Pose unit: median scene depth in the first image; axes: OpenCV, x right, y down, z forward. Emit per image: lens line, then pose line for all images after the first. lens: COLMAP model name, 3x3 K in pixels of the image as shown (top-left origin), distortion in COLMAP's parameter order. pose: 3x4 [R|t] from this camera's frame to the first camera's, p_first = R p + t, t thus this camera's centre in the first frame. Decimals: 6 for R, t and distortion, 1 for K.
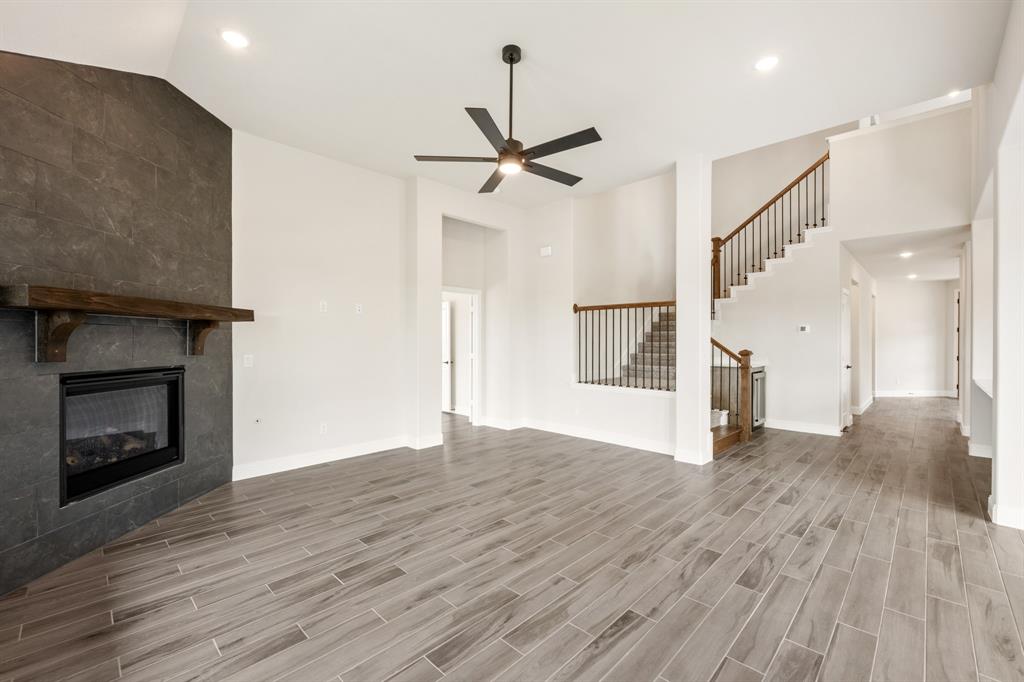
lens RADIAL K [[429.2, 0, 514.1], [0, 429.2, 342.5], [0, 0, 1]] dist [-0.001279, -0.000132]
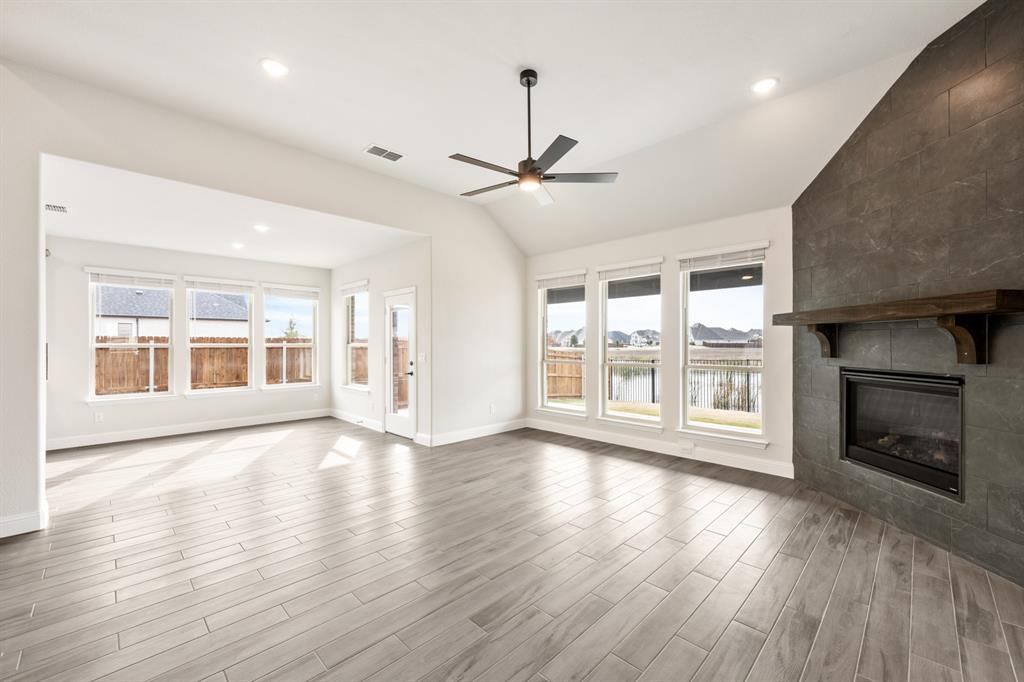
lens RADIAL K [[410.8, 0, 508.9], [0, 410.8, 342.6], [0, 0, 1]] dist [0.000386, 0.000086]
pose [[-0.999860, 0.001768, 0.016629, 0.020861], [0.001827, 0.999992, 0.003501, -0.008735], [-0.016622, 0.003530, -0.999856, 1.525996]]
